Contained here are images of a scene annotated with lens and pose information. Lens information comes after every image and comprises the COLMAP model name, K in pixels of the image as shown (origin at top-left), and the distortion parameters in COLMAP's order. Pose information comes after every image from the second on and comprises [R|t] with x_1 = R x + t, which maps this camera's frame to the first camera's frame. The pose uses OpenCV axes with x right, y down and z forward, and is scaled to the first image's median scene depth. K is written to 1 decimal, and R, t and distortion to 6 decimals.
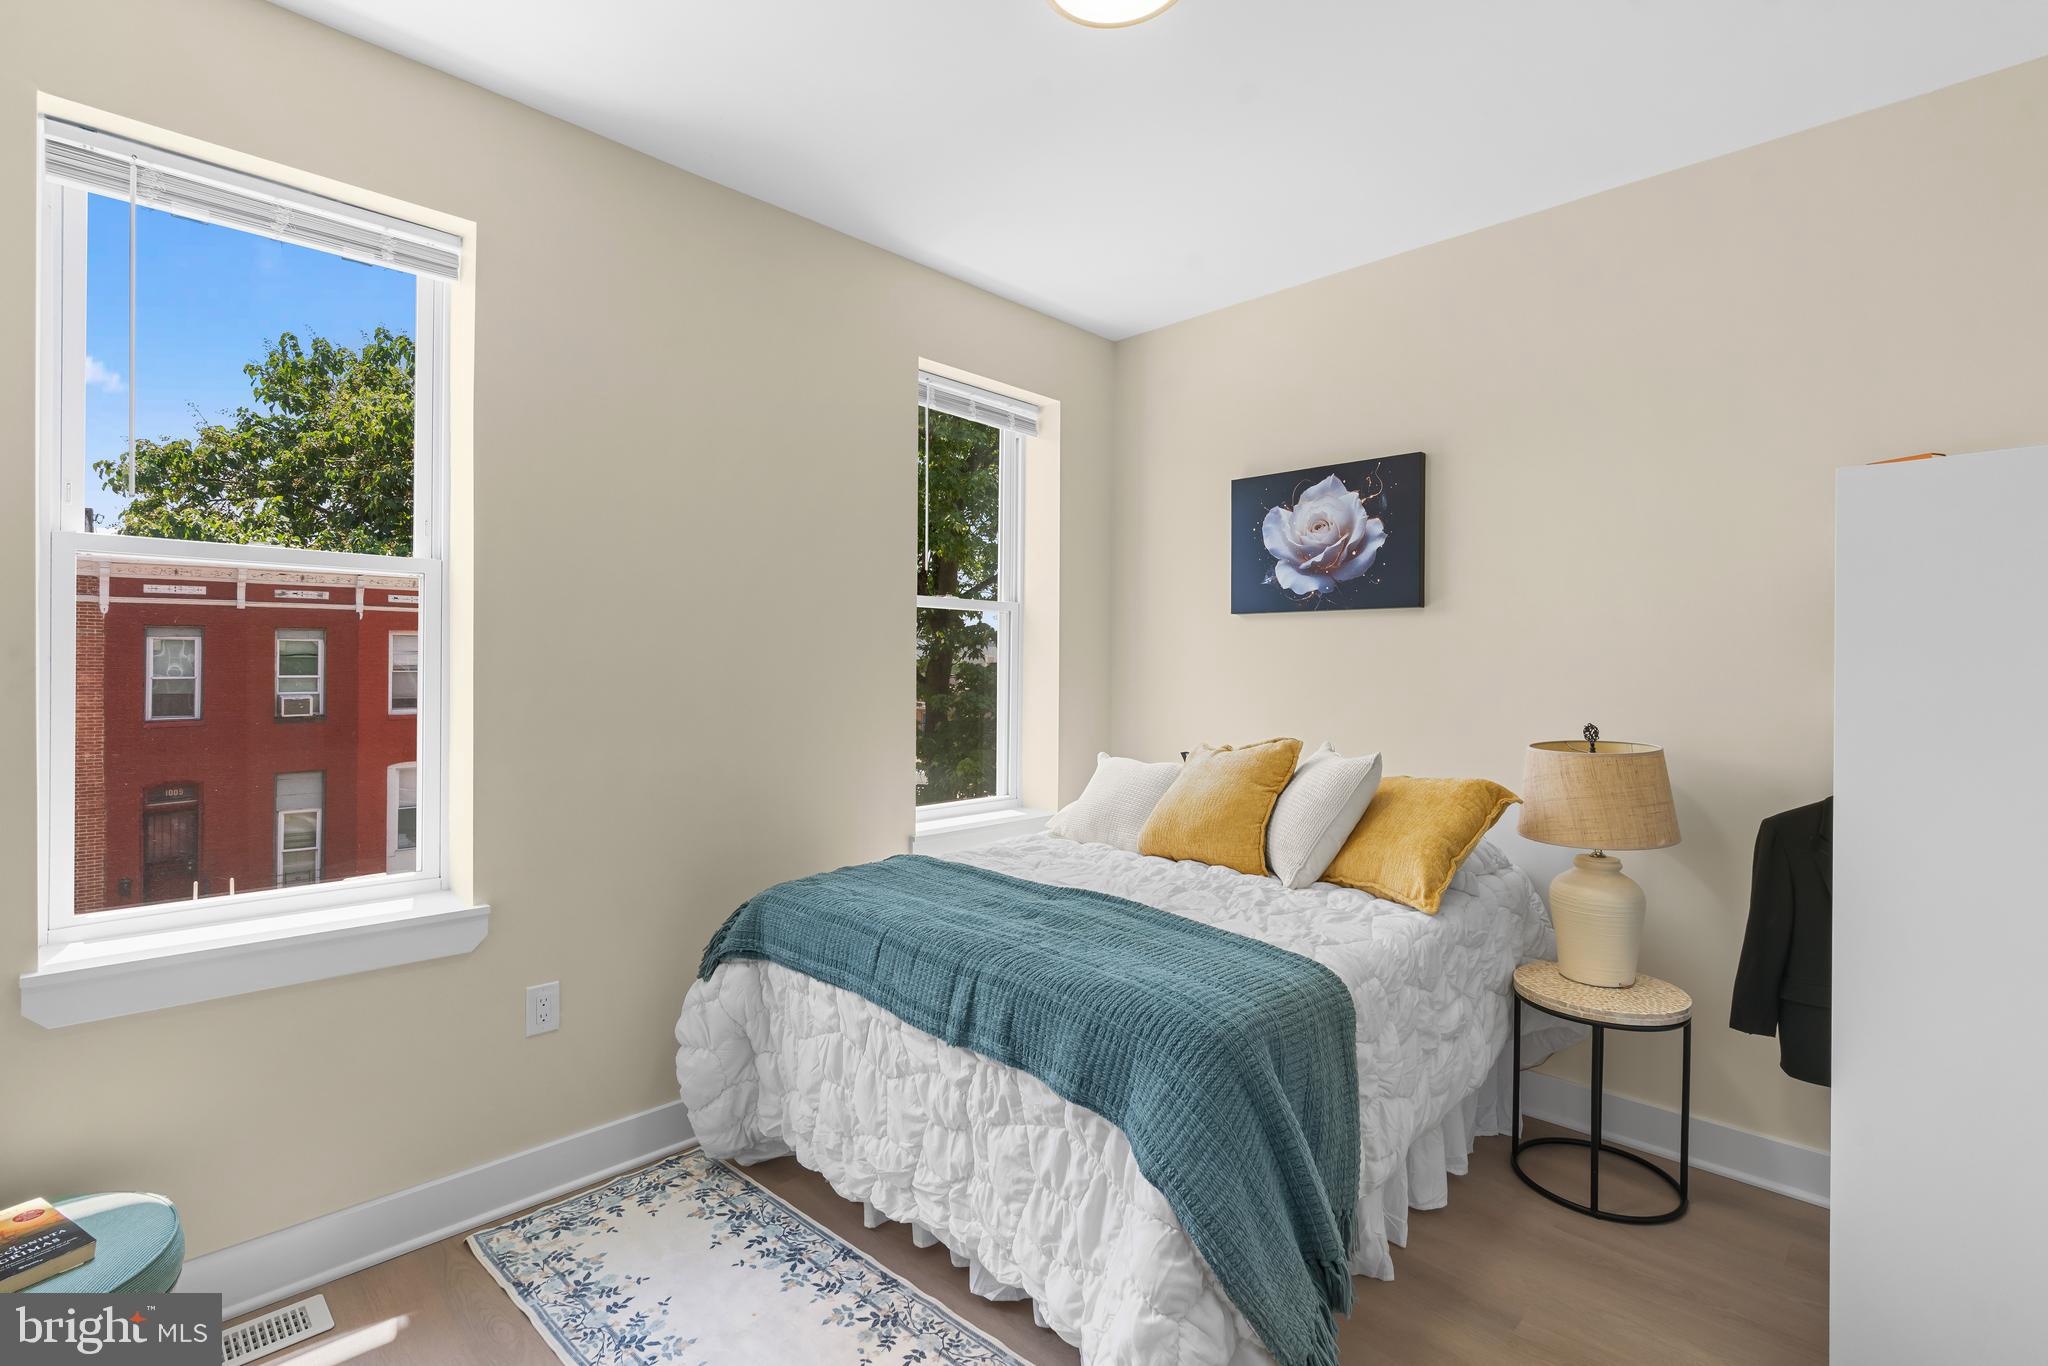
lens RADIAL K [[932.3, 0, 1015.3], [0, 932.3, 663.0], [0, 0, 1]] dist [-0.005656, 0.003574]
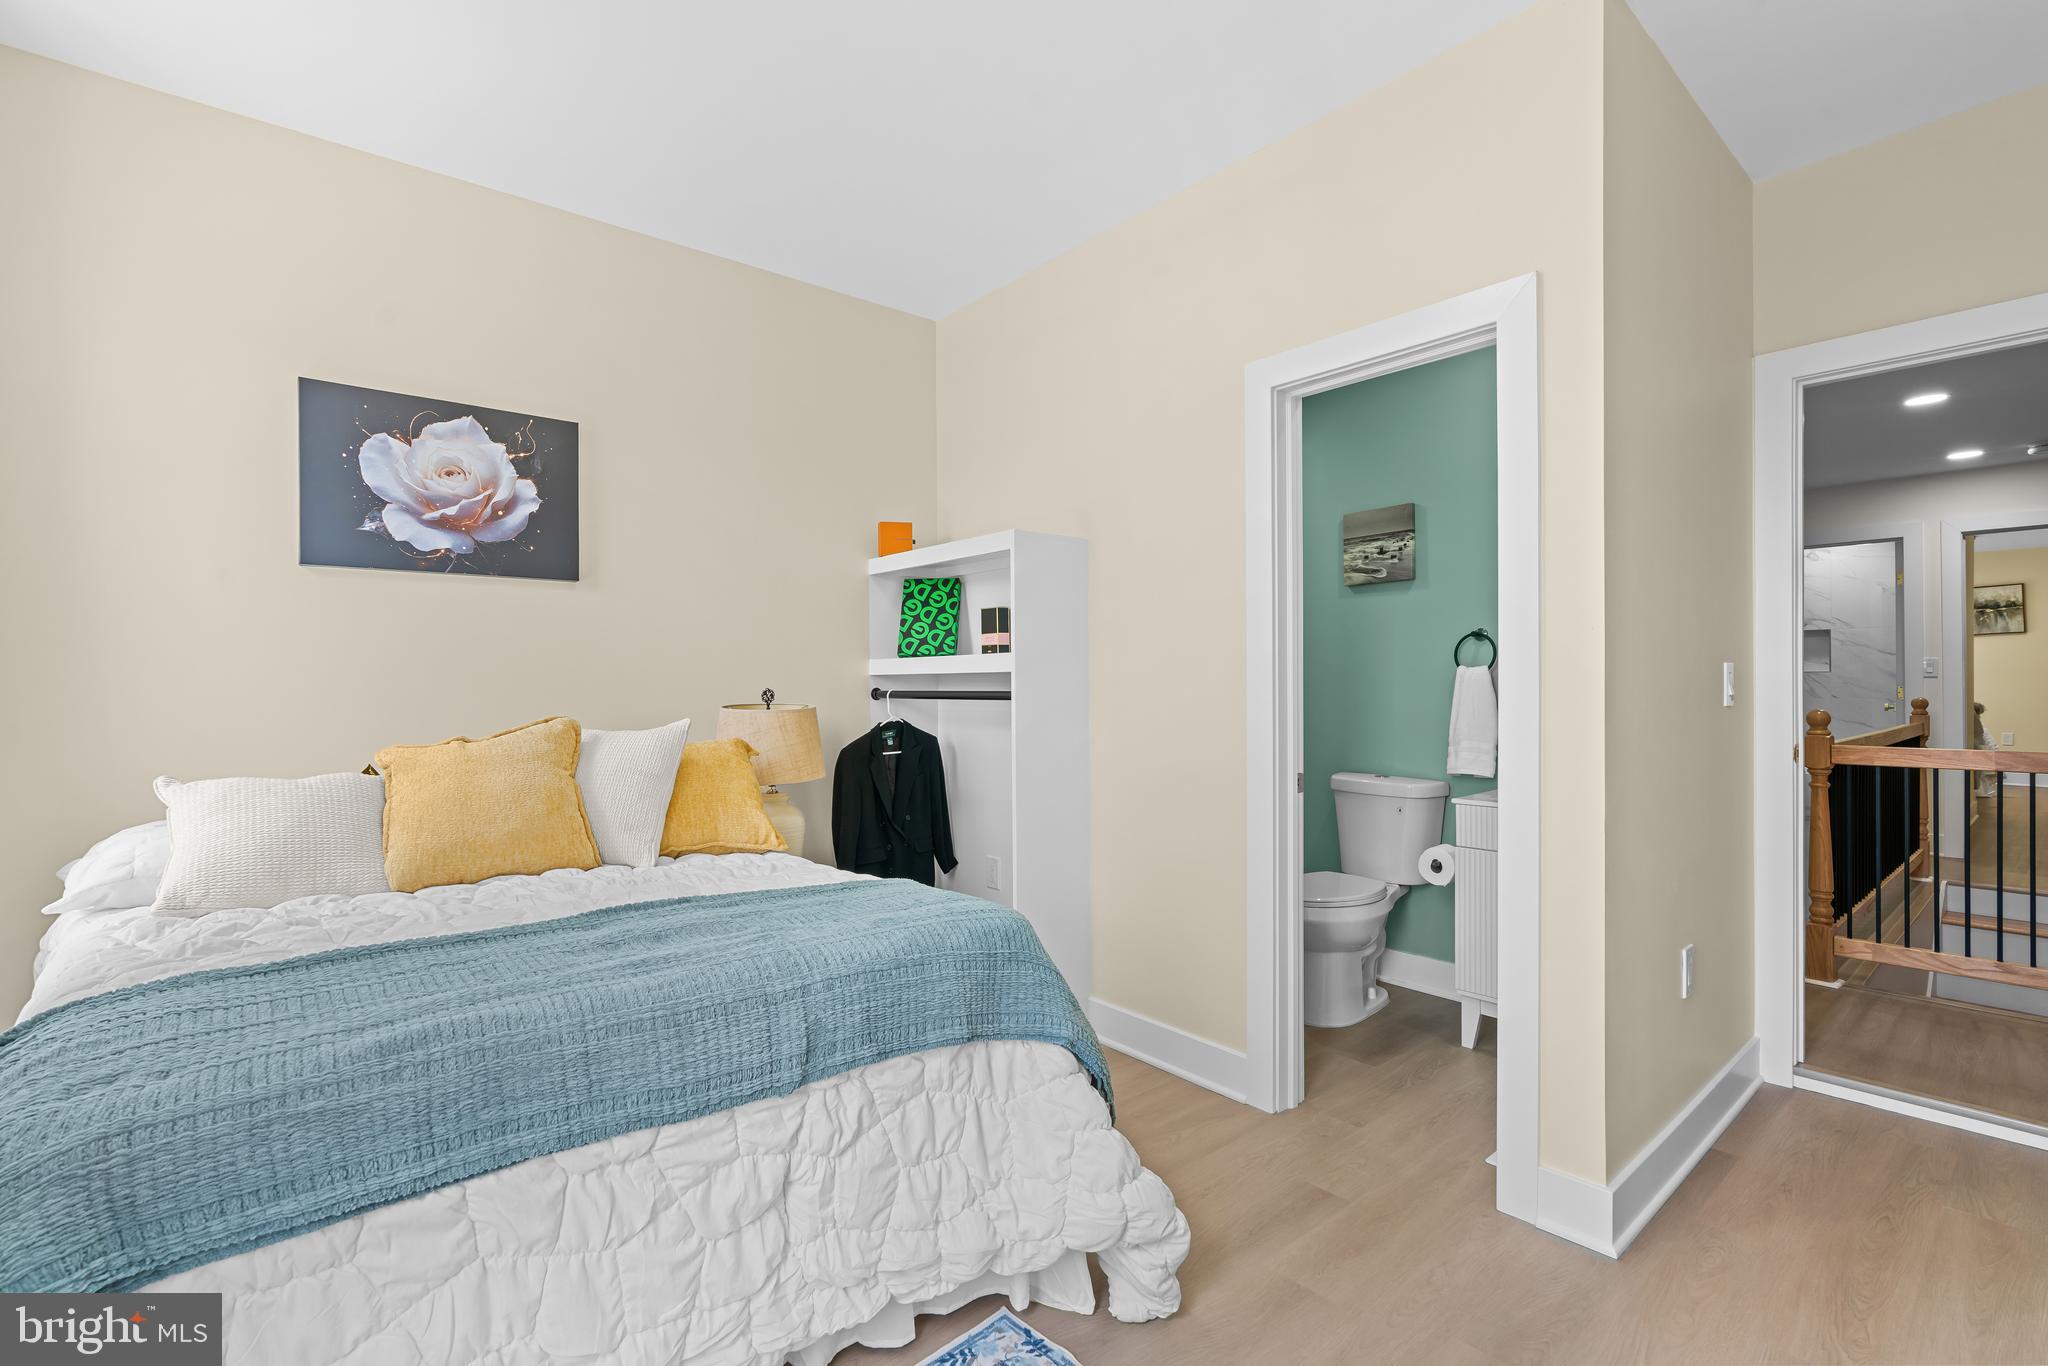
lens RADIAL K [[932.3, 0, 1014.2], [0, 932.3, 670.6], [0, 0, 1]] dist [-0.005656, 0.003574]
pose [[0.102111, 0.003457, 0.994767, -0.466468], [0.002701, 0.999989, -0.003752, 0.036810], [-0.994769, 0.003070, 0.102101, 0.421474]]
